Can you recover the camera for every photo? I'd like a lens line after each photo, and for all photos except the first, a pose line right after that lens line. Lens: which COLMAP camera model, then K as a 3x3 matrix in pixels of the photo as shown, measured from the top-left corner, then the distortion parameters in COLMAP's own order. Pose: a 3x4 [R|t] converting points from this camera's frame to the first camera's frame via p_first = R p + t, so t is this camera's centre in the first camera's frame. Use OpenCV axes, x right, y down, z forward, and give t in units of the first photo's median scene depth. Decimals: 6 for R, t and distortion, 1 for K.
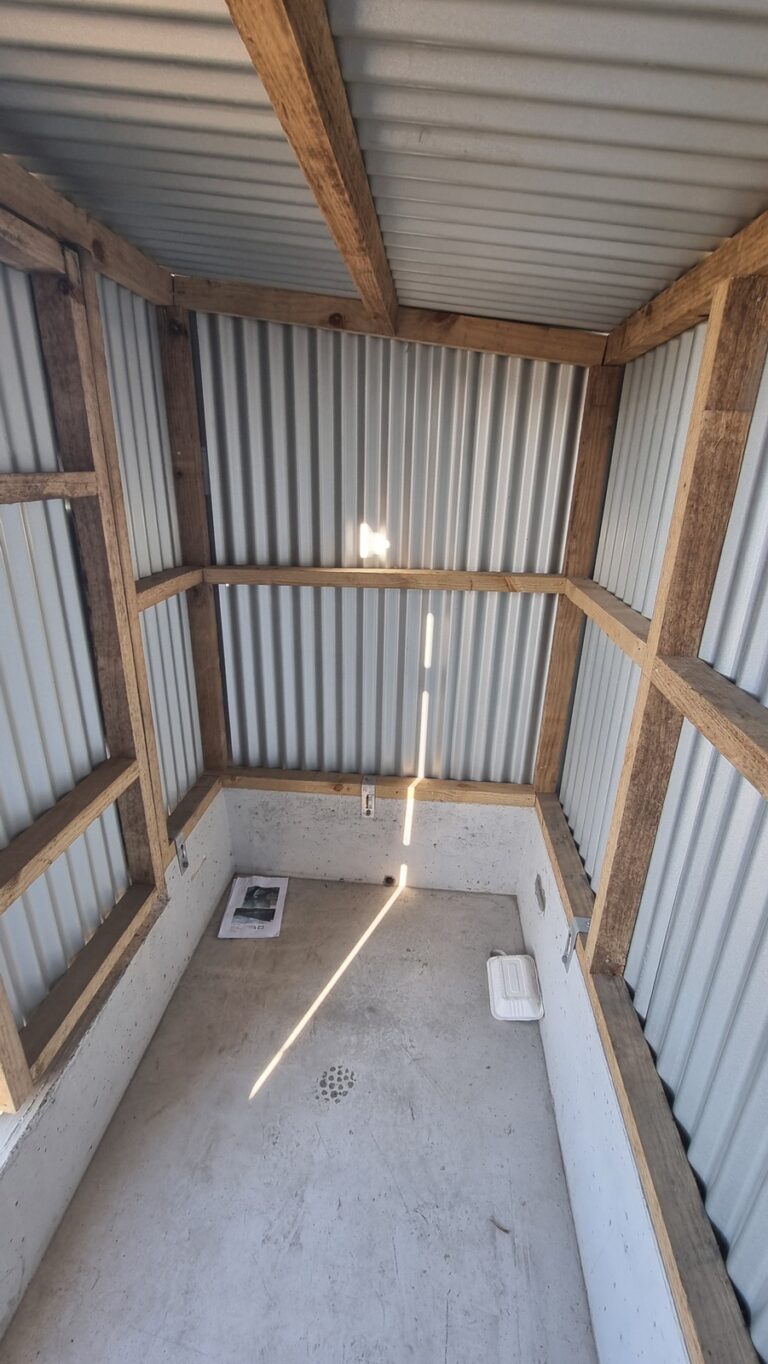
lens RADIAL K [[576.0, 0, 381.3], [0, 576.0, 682.0], [0, 0, 1]] dist [-0.001939, -0.000268]
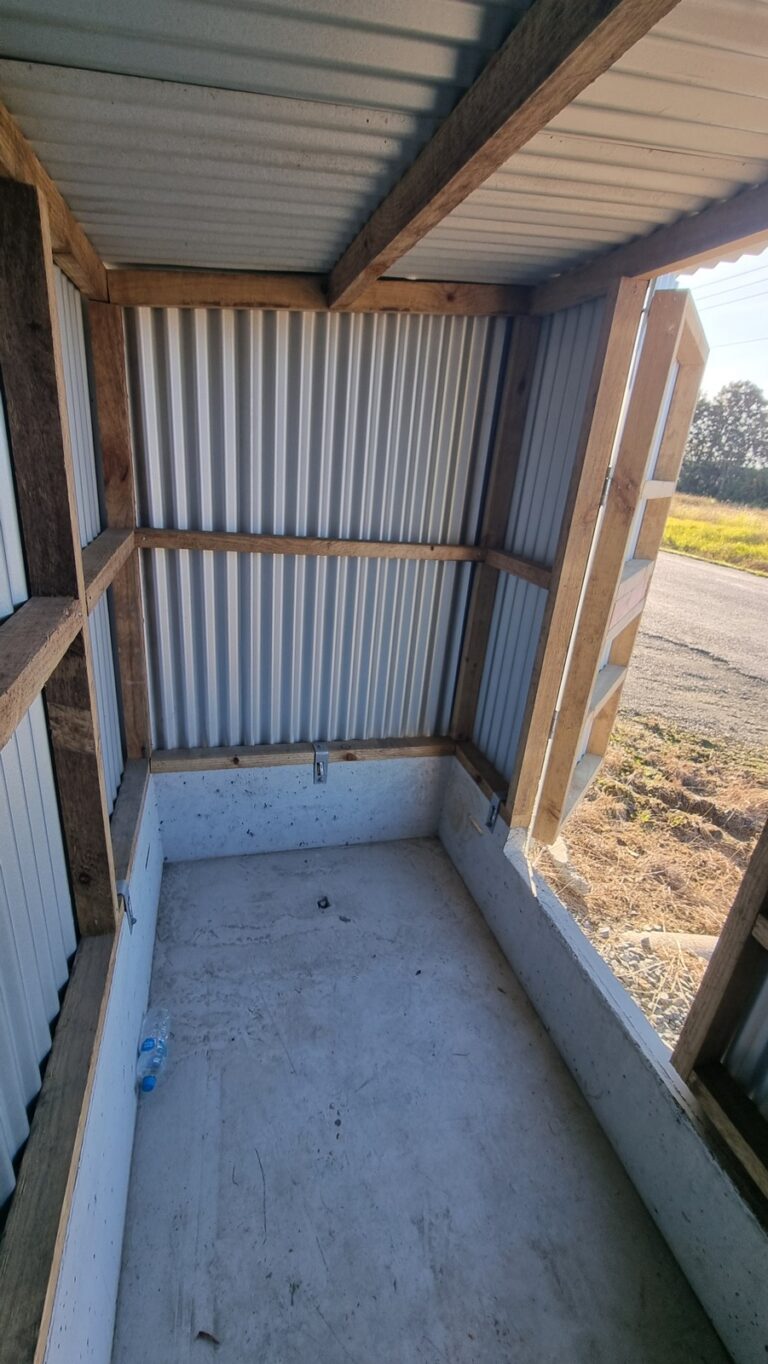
lens RADIAL K [[576.0, 0, 382.5], [0, 576.0, 680.7], [0, 0, 1]] dist [-0.001939, -0.000268]
pose [[-0.927611, 0.031010, -0.372258, 0.256237], [-0.235955, 0.723929, 0.648268, -0.354228], [0.289591, 0.689177, -0.664208, 0.985395]]
